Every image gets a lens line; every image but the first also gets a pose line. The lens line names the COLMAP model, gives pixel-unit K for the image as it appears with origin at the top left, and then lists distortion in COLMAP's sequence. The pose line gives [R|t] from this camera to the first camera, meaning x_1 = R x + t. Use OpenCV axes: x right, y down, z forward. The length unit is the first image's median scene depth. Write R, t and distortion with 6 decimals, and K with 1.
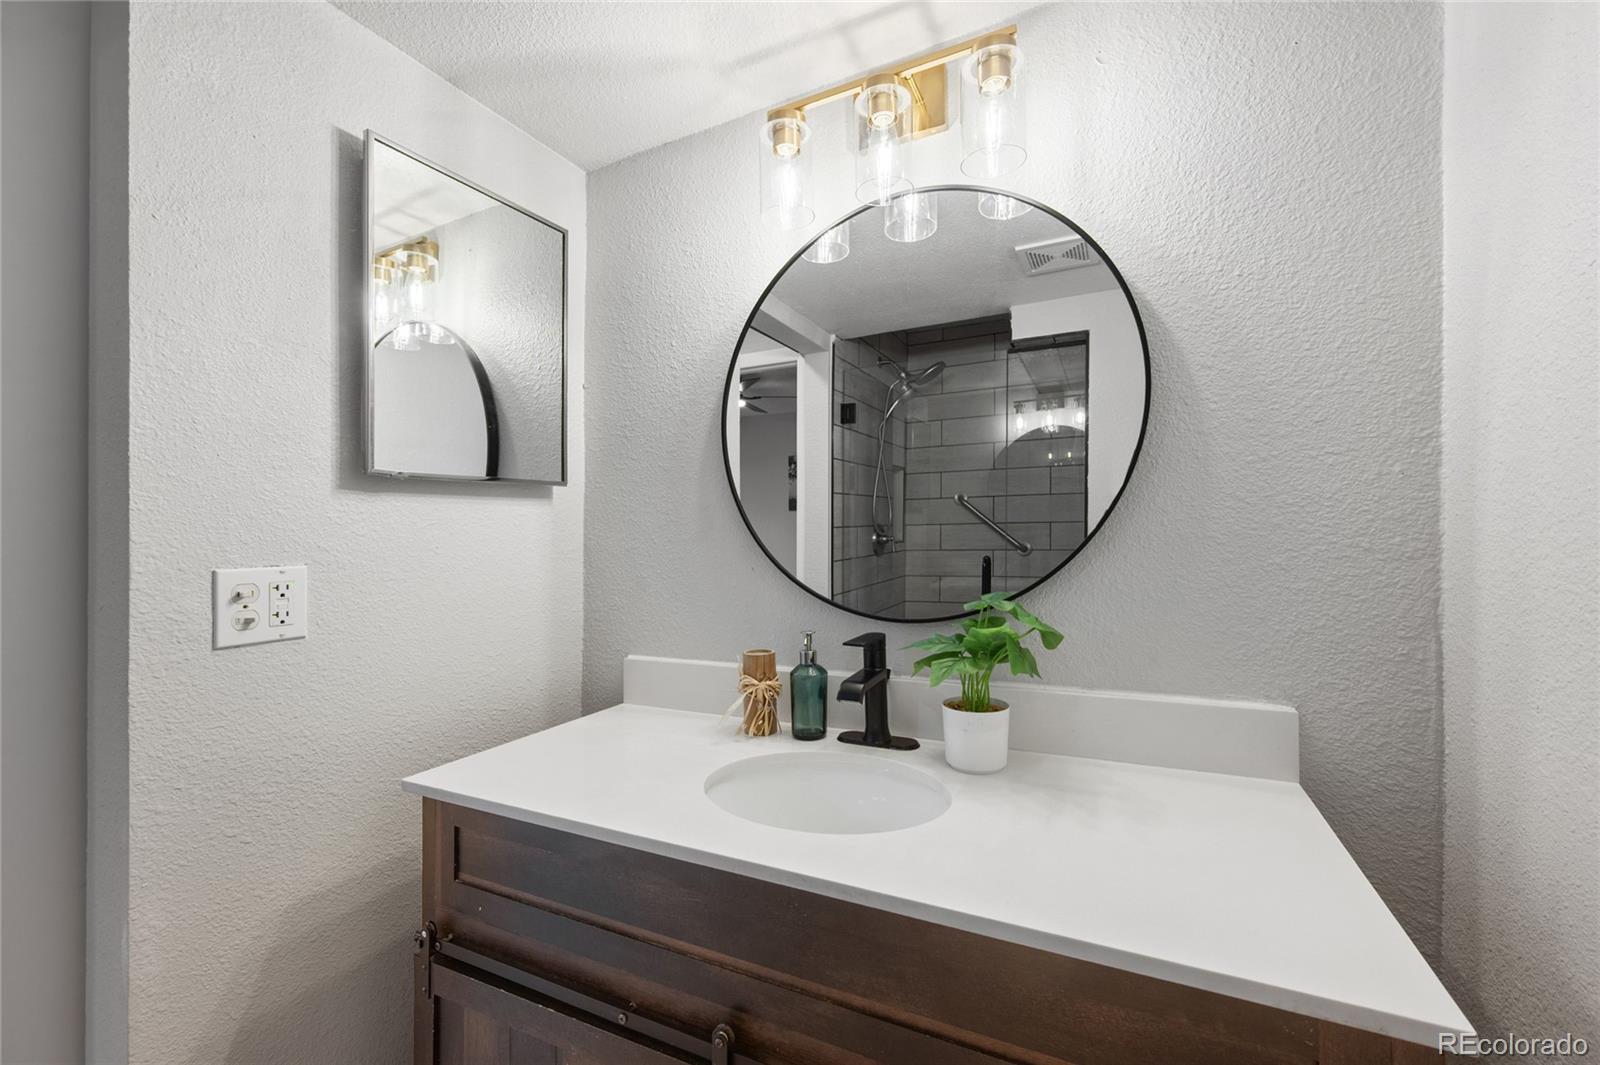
lens RADIAL K [[635.4, 0, 800.0], [0, 635.4, 532.5], [0, 0, 1]] dist [0.000520, -0.000004]
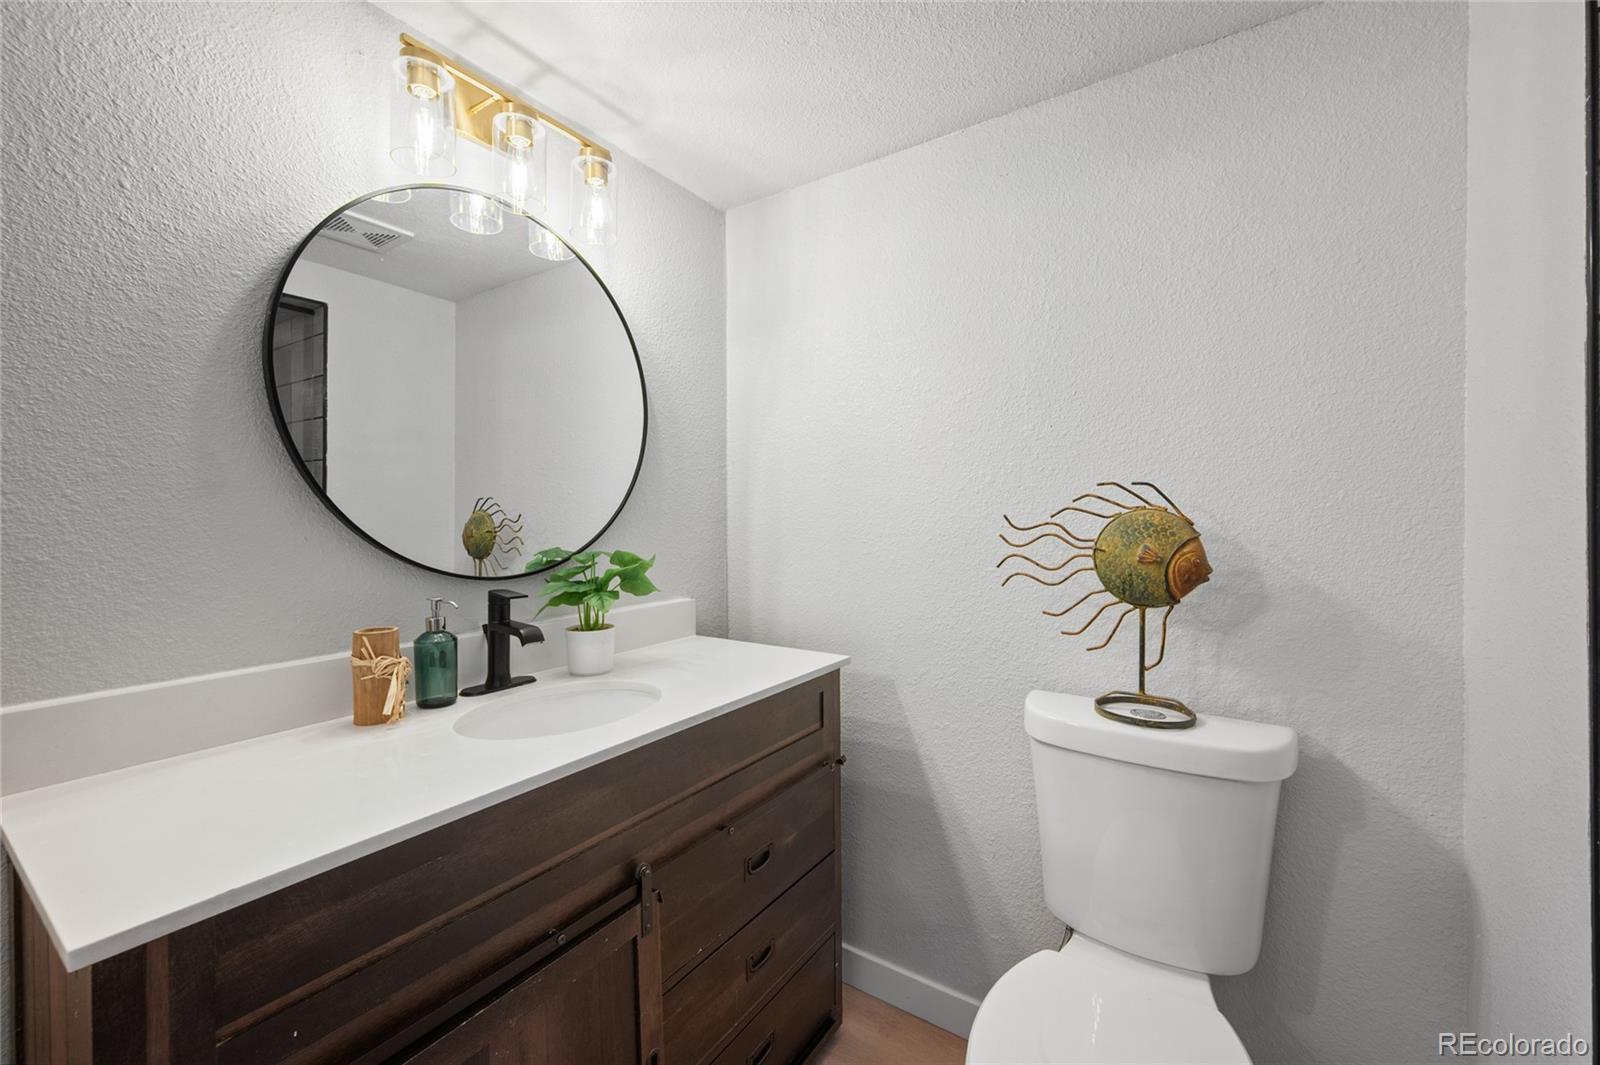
lens RADIAL K [[641.9, 0, 802.2], [0, 641.9, 519.6], [0, 0, 1]] dist [0.001741, 0.000162]
pose [[0.144950, 0.013430, 0.989348, -1.088958], [-0.005070, 0.999905, -0.012831, 0.057361], [-0.989426, -0.003156, 0.145004, 0.369086]]
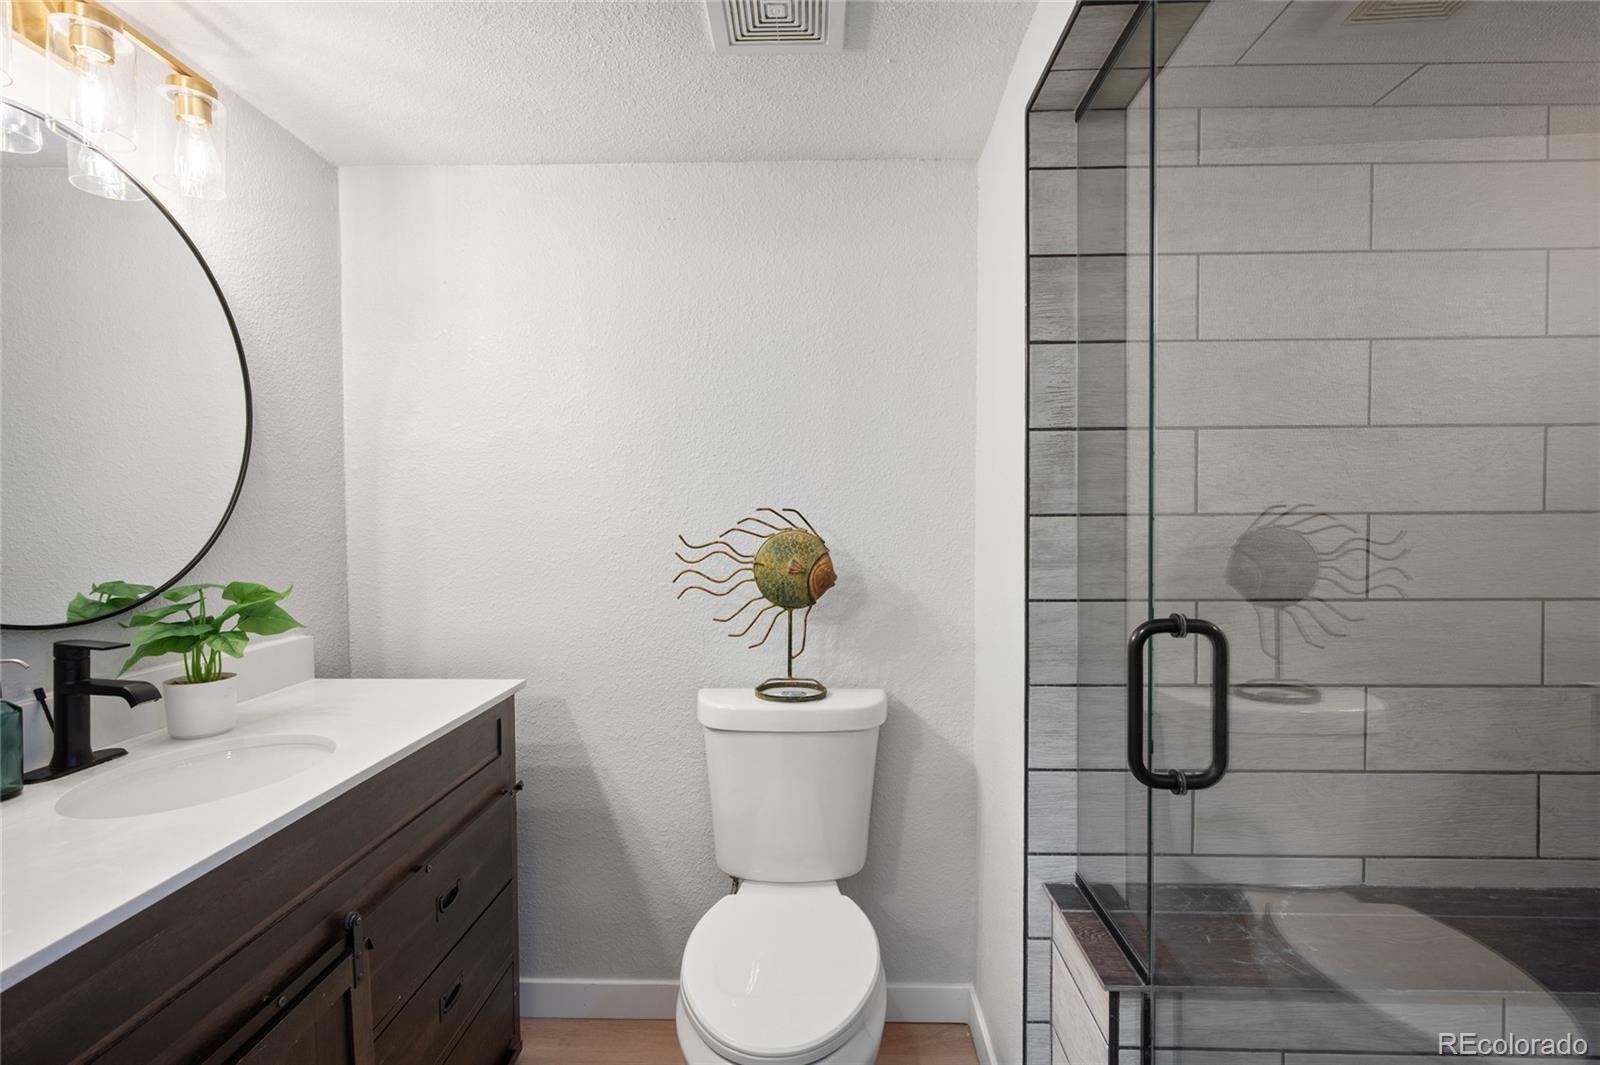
lens RADIAL K [[739.7, 0, 806.2], [0, 739.7, 536.5], [0, 0, 1]] dist [-0.001692, -0.000607]
pose [[-0.416728, -0.001301, 0.909030, -1.409533], [0.005035, 0.999980, 0.003740, 0.025367], [-0.909017, 0.006136, -0.416713, 0.610332]]
